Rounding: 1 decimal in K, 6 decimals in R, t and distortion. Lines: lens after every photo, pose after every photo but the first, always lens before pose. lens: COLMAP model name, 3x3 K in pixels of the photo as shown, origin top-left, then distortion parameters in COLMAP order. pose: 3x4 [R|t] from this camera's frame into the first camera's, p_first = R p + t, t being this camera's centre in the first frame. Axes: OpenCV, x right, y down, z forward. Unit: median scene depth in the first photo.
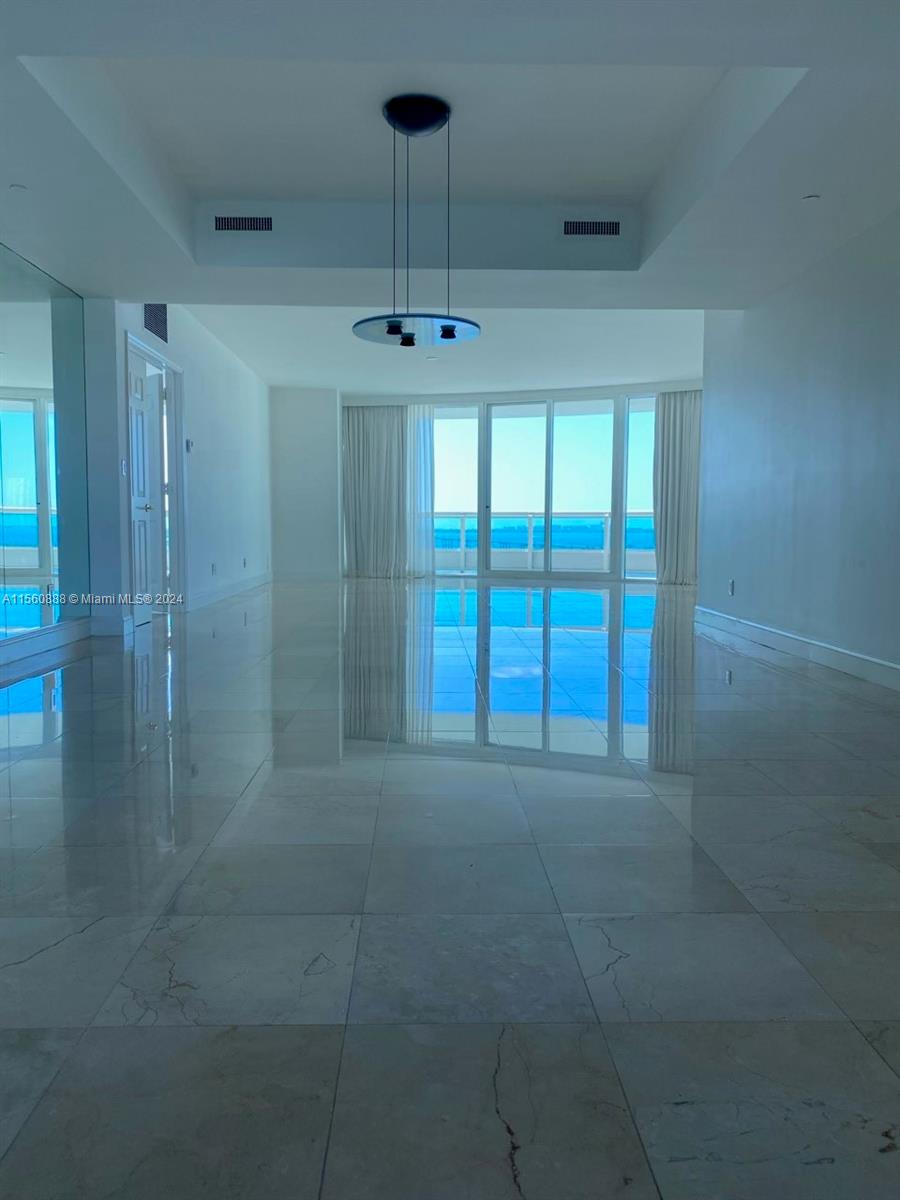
lens RADIAL K [[920.8, 0, 455.4], [0, 920.8, 599.1], [0, 0, 1]] dist [0.255019, -0.001665]
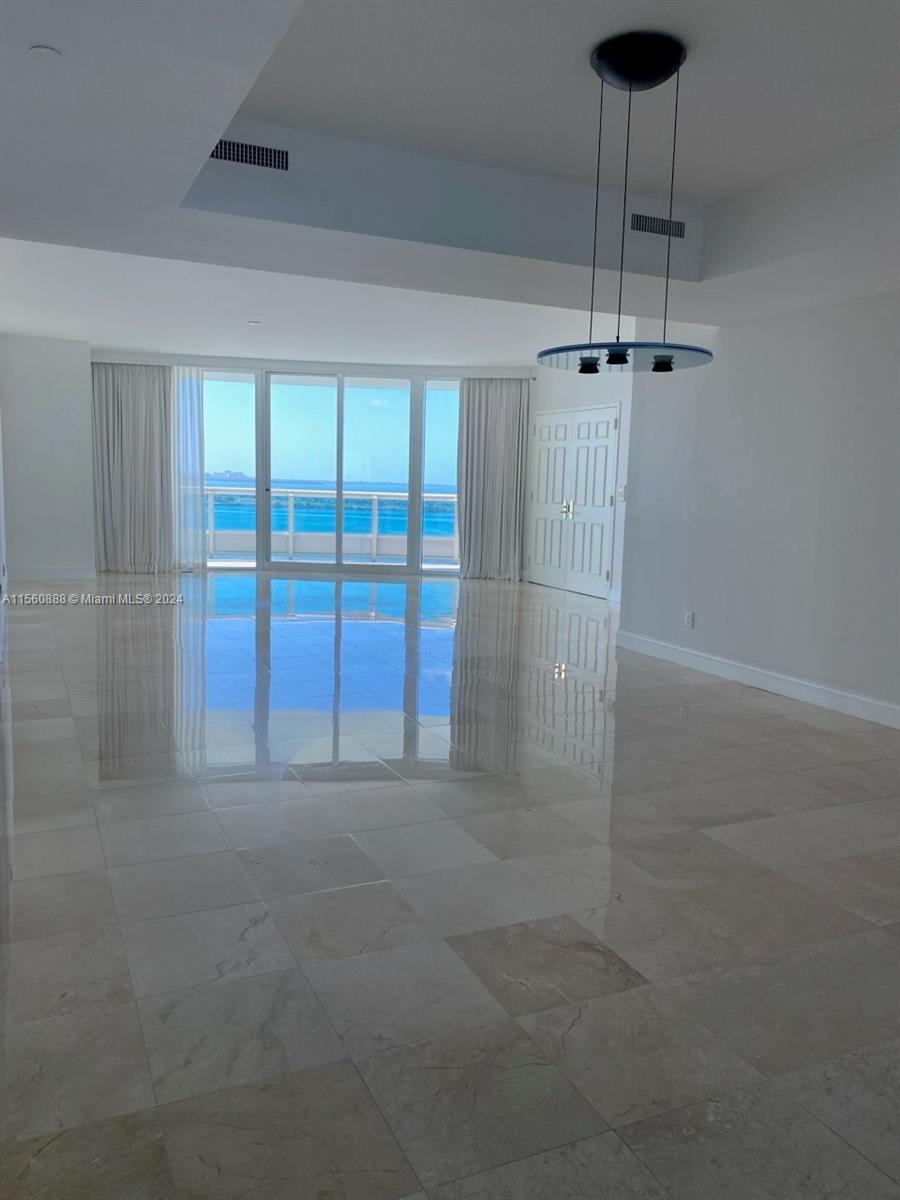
lens RADIAL K [[920.8, 0, 455.4], [0, 920.8, 599.1], [0, 0, 1]] dist [0.255019, -0.001665]
pose [[0.913671, -0.028076, 0.405483, -0.169572], [0.004176, 0.998207, 0.059705, -0.049813], [-0.406432, -0.052857, 0.912151, 0.127480]]
